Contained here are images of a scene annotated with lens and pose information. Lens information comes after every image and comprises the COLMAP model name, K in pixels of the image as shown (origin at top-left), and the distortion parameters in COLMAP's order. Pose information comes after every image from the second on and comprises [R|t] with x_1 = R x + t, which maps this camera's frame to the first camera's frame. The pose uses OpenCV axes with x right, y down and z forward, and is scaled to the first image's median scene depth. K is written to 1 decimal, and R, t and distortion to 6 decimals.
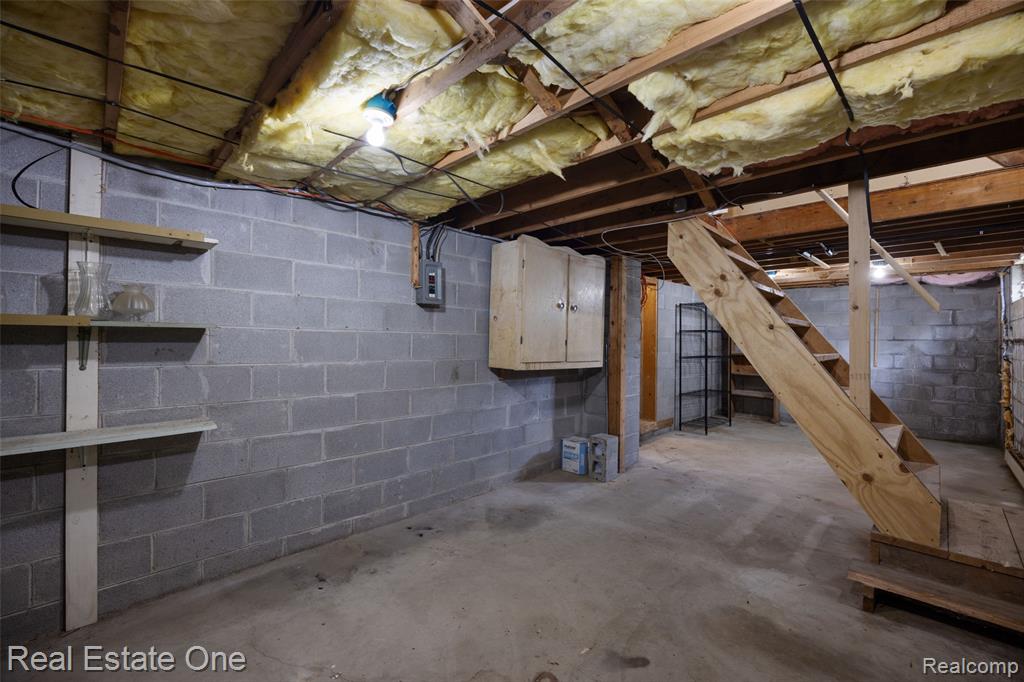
lens RADIAL K [[434.0, 0, 513.5], [0, 434.0, 336.5], [0, 0, 1]] dist [-0.002468, -0.000534]
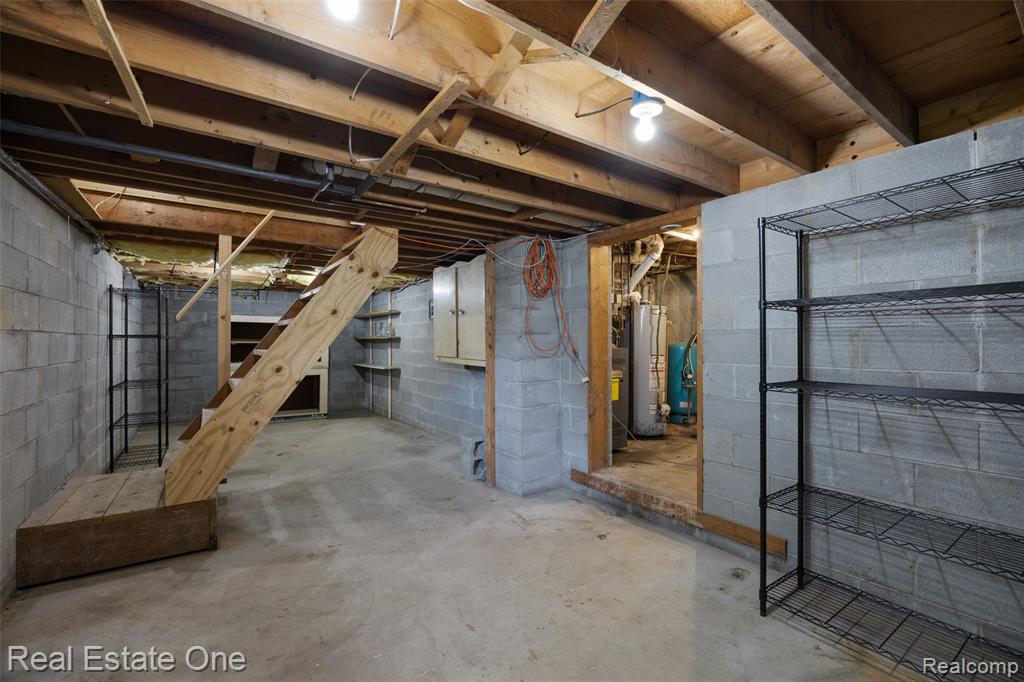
lens RADIAL K [[434.0, 0, 512.1], [0, 434.0, 344.6], [0, 0, 1]] dist [-0.002468, -0.000534]
pose [[-0.187456, 0.000036, -0.982273, 1.460905], [0.012987, 0.999913, -0.002442, 0.030515], [0.982187, -0.013215, -0.187440, 1.588785]]
